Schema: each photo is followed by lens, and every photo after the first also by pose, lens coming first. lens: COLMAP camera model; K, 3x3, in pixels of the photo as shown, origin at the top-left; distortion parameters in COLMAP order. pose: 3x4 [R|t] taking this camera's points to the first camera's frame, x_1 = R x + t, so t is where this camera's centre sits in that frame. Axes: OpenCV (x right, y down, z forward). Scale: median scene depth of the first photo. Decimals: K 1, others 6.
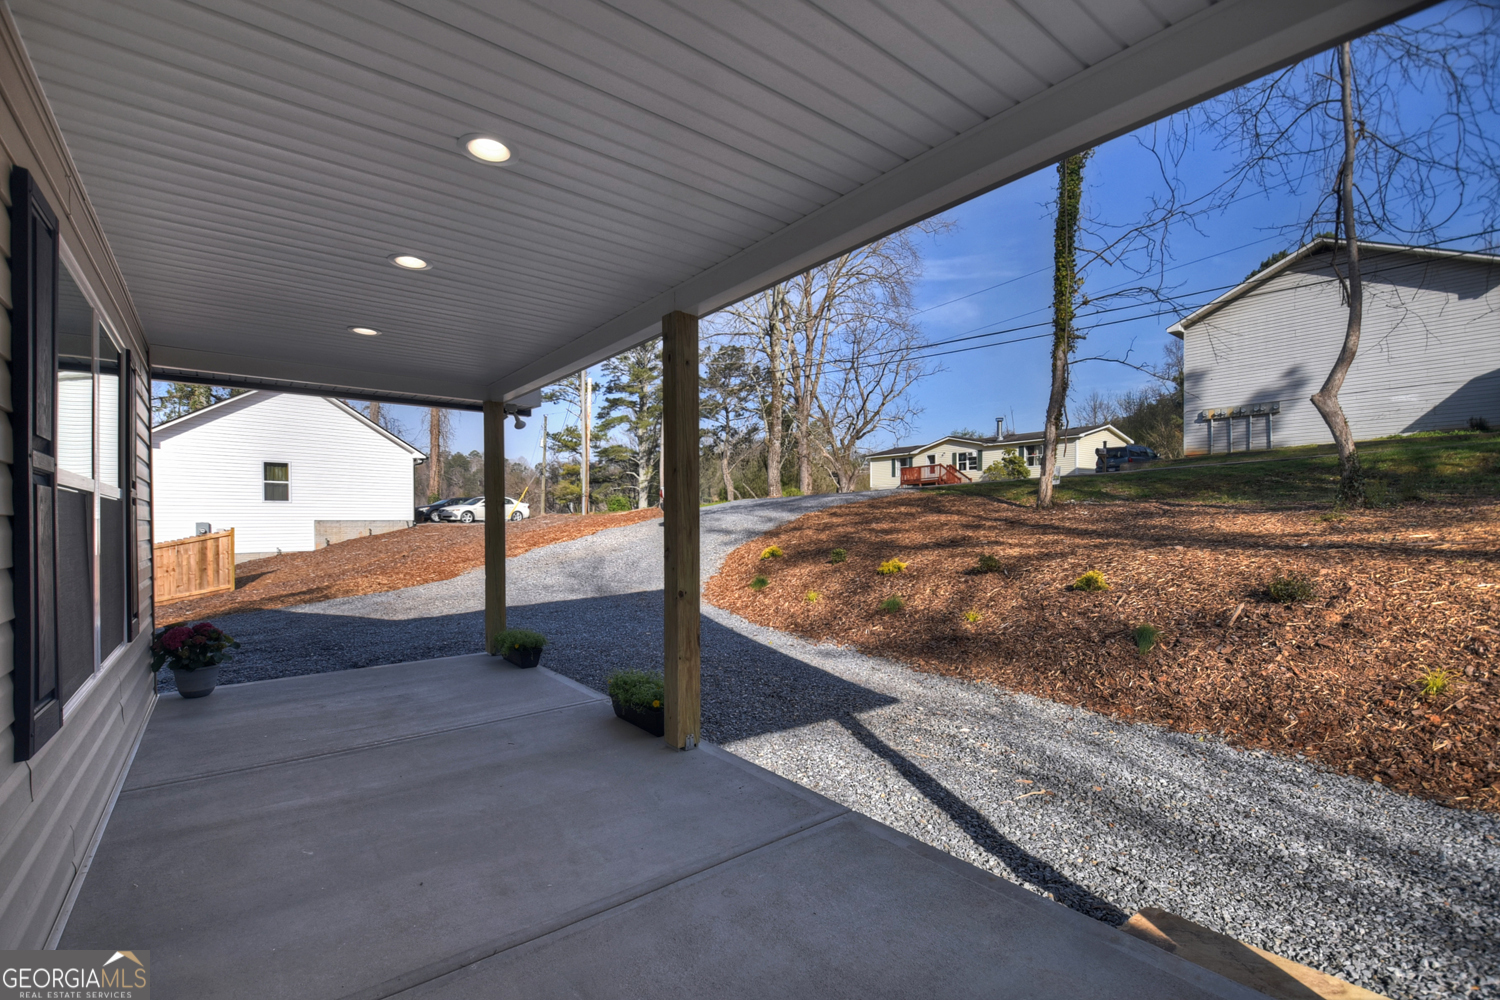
lens RADIAL K [[664.1, 0, 746.5], [0, 664.1, 524.8], [0, 0, 1]] dist [0.000812, -0.000248]
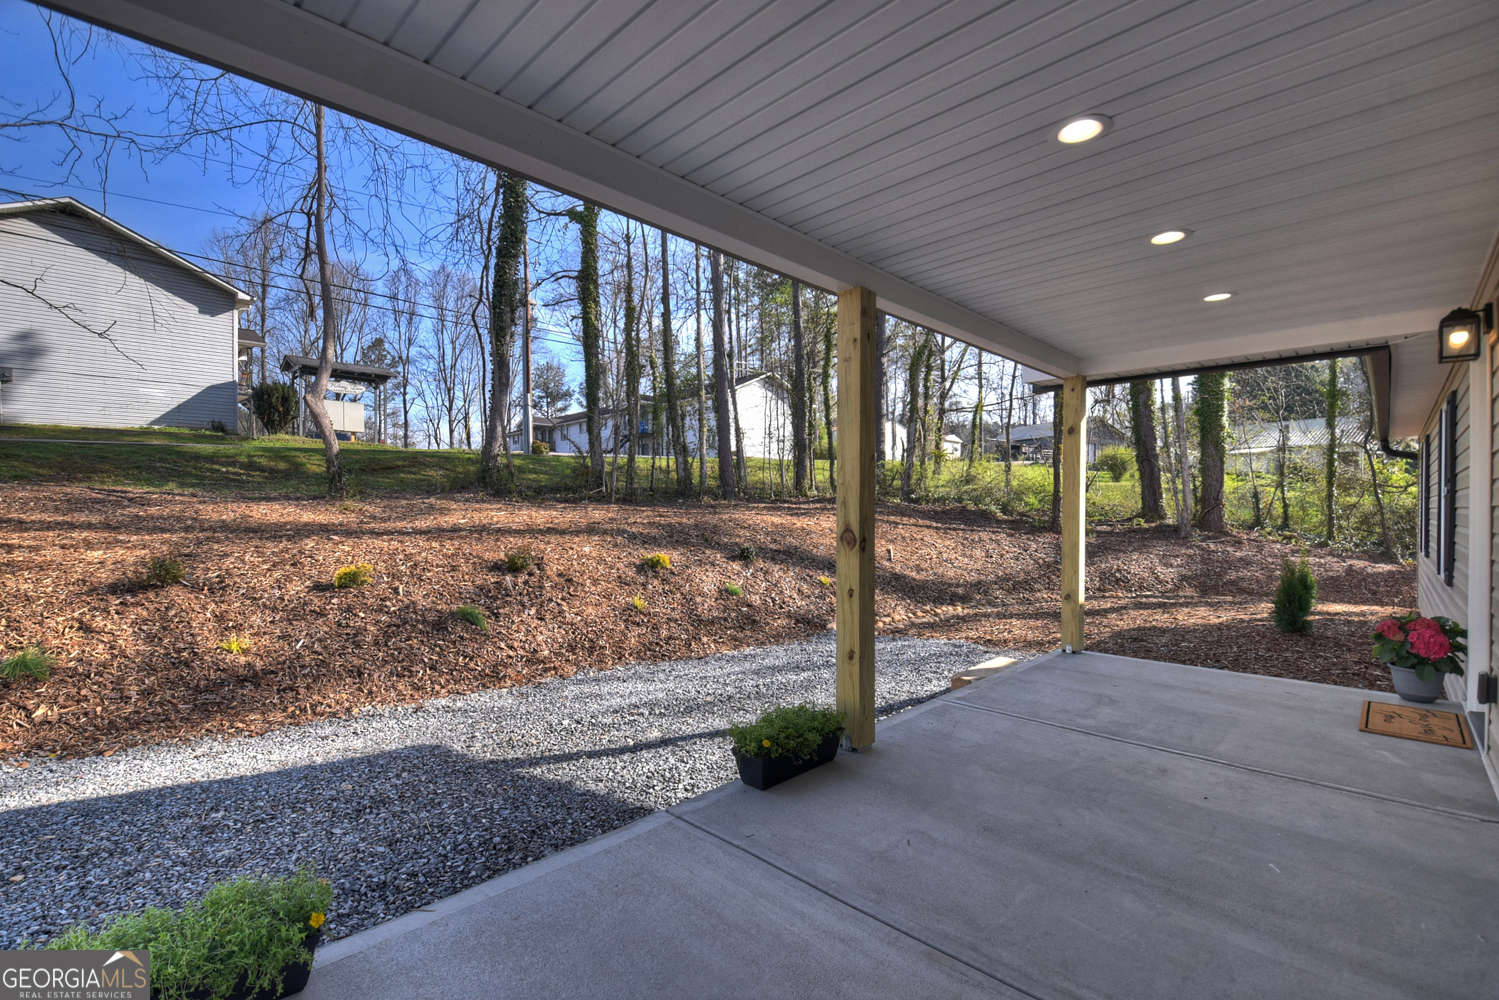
lens RADIAL K [[663.6, 0, 746.0], [0, 663.6, 524.7], [0, 0, 1]] dist [0.000812, -0.000248]
pose [[-0.131949, -0.026599, 0.990900, -0.599905], [0.009613, 0.999559, 0.028111, -0.009950], [-0.991210, 0.013235, -0.131636, 0.754411]]
